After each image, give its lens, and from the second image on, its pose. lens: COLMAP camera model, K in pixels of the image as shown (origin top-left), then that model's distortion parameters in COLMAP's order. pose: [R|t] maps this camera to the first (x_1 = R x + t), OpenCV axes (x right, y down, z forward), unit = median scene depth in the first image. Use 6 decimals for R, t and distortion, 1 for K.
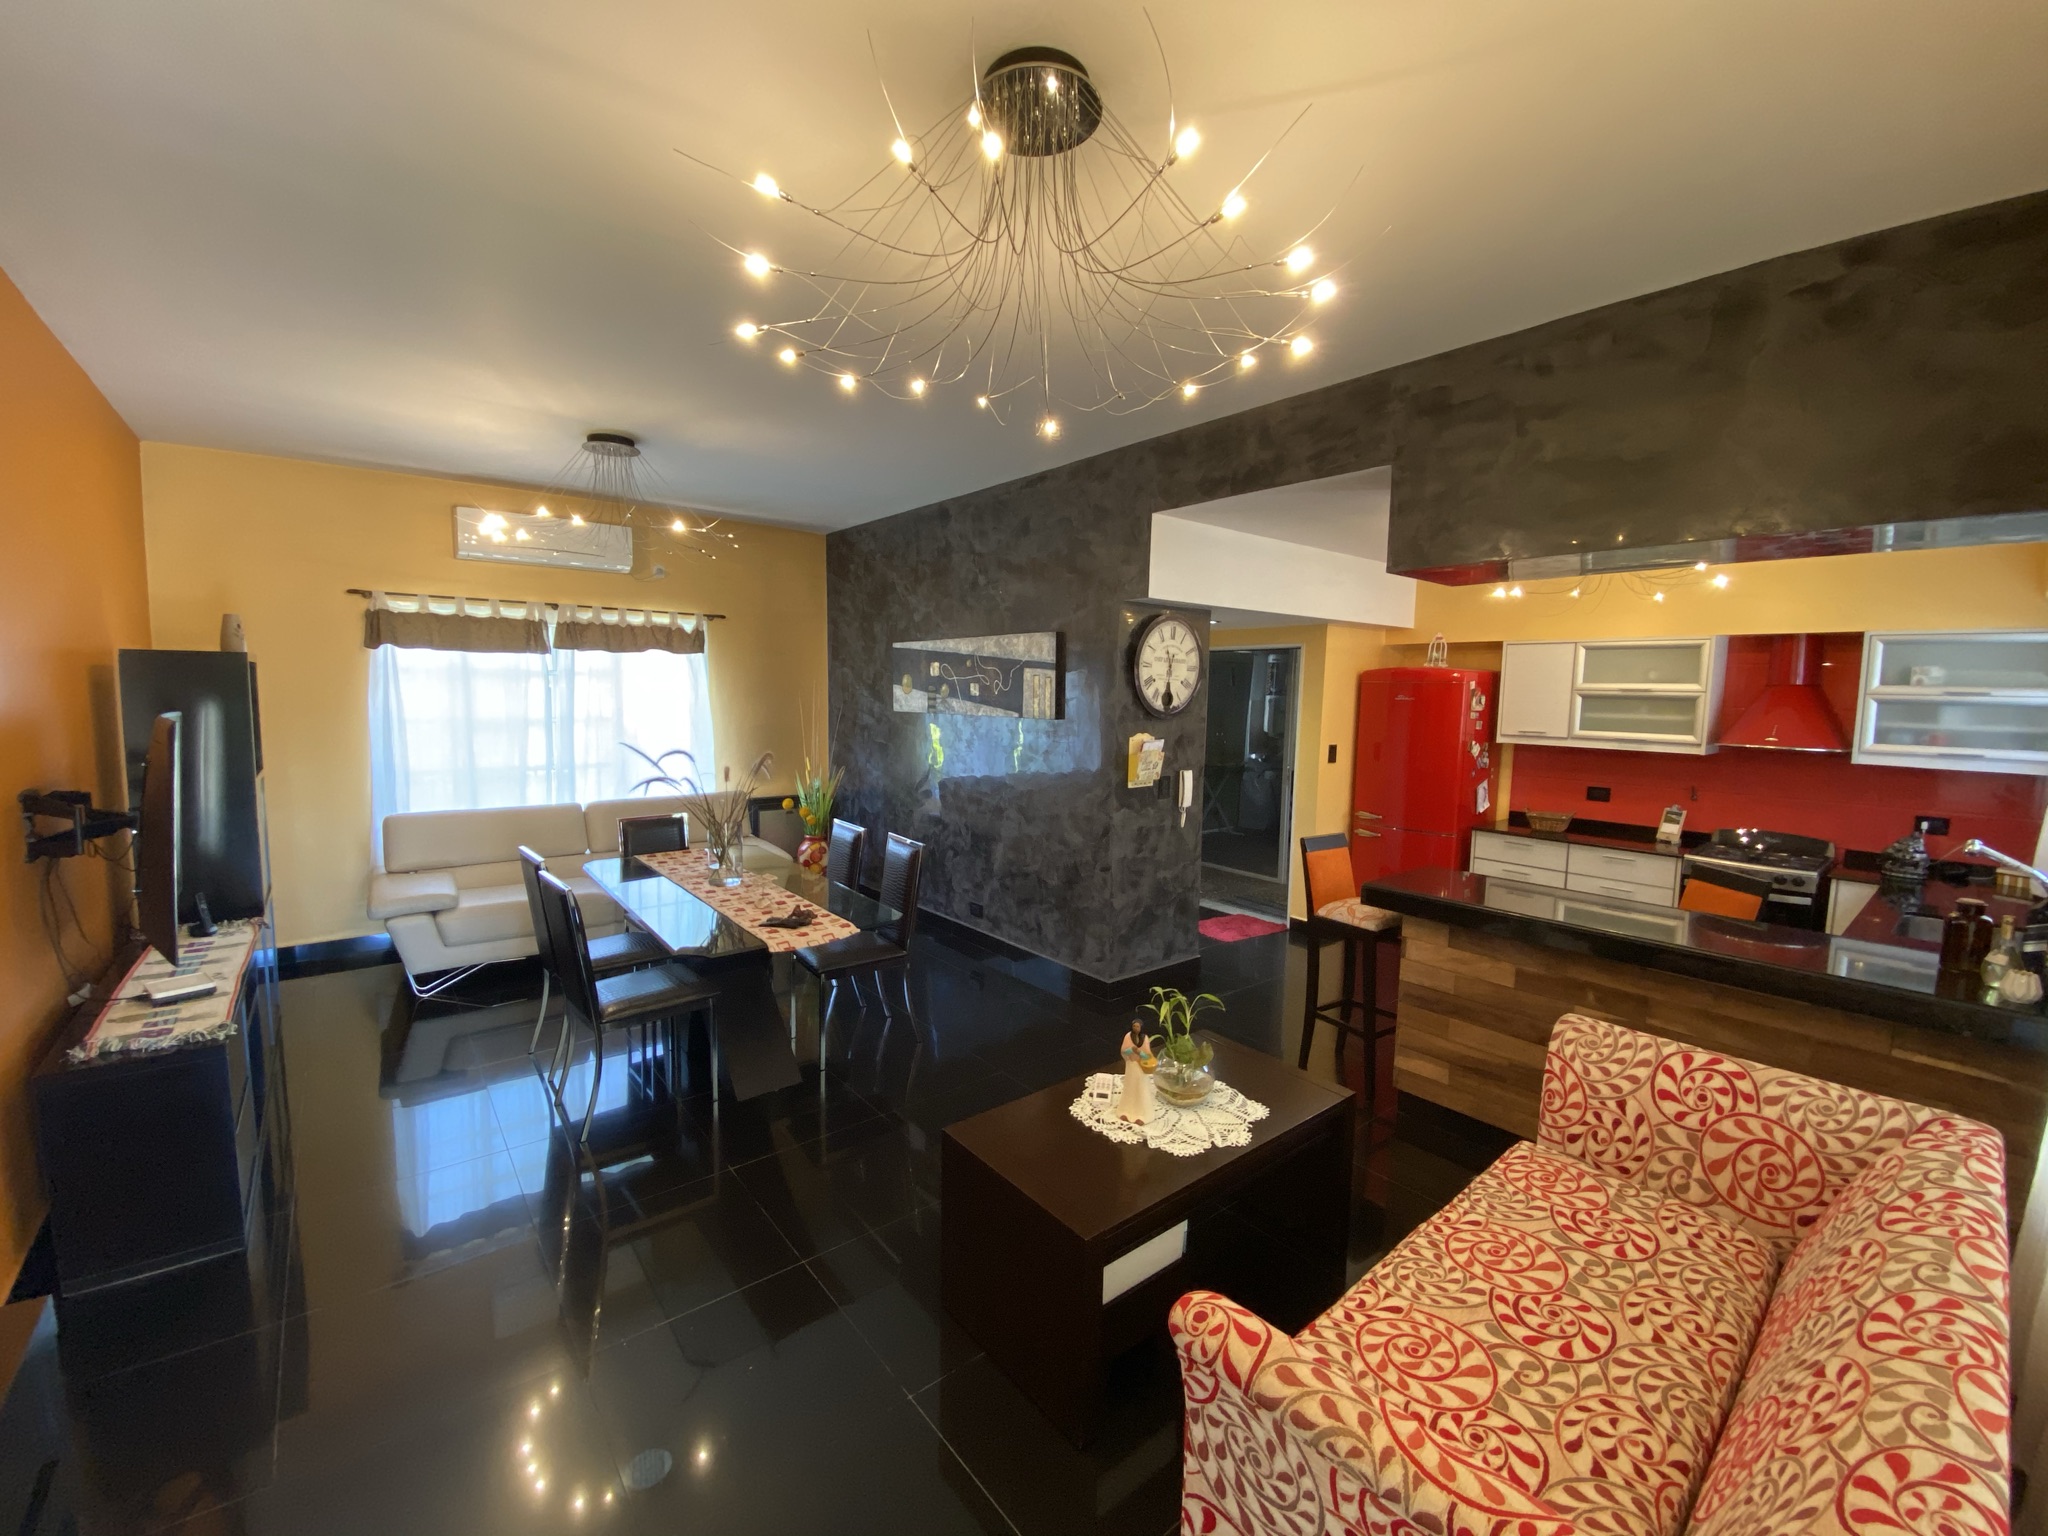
lens RADIAL K [[833.4, 0, 1021.3], [0, 833.4, 776.0], [0, 0, 1]] dist [0.023548, -0.026032]
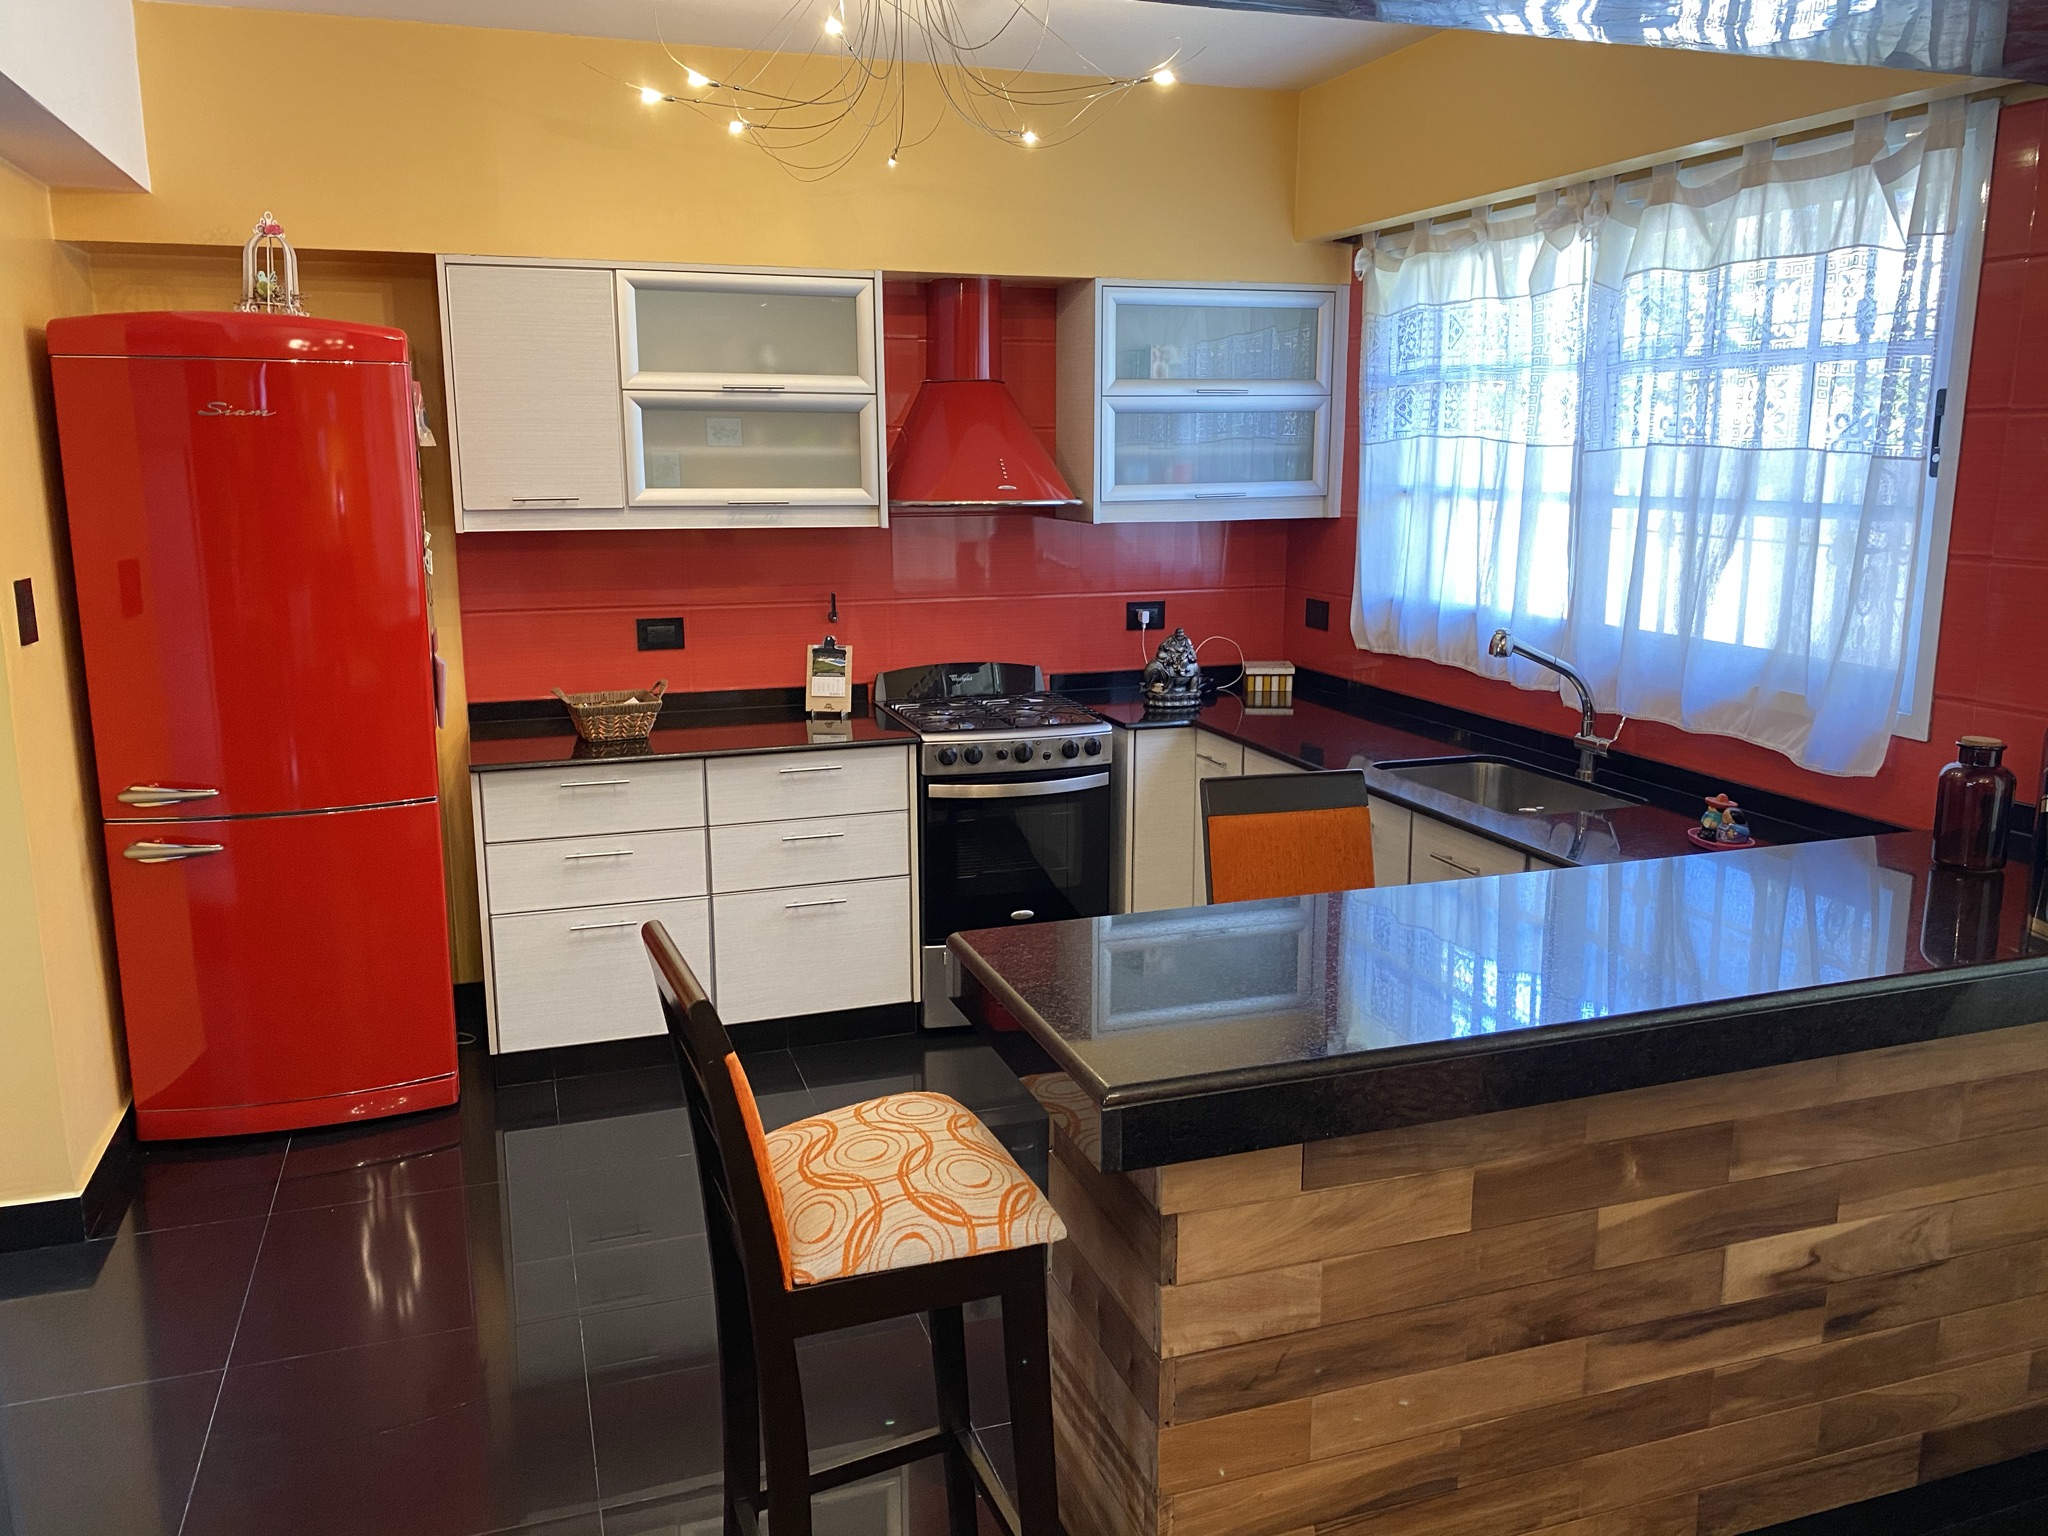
lens RADIAL K [[1527.6, 0, 1028.3], [0, 1527.6, 755.8], [0, 0, 1]] dist [0.070478, -0.103288]
pose [[0.329937, -0.202183, 0.922097, -0.006676], [0.101770, 0.978720, 0.178184, -0.049366], [-0.938501, 0.035052, 0.343492, 0.676296]]
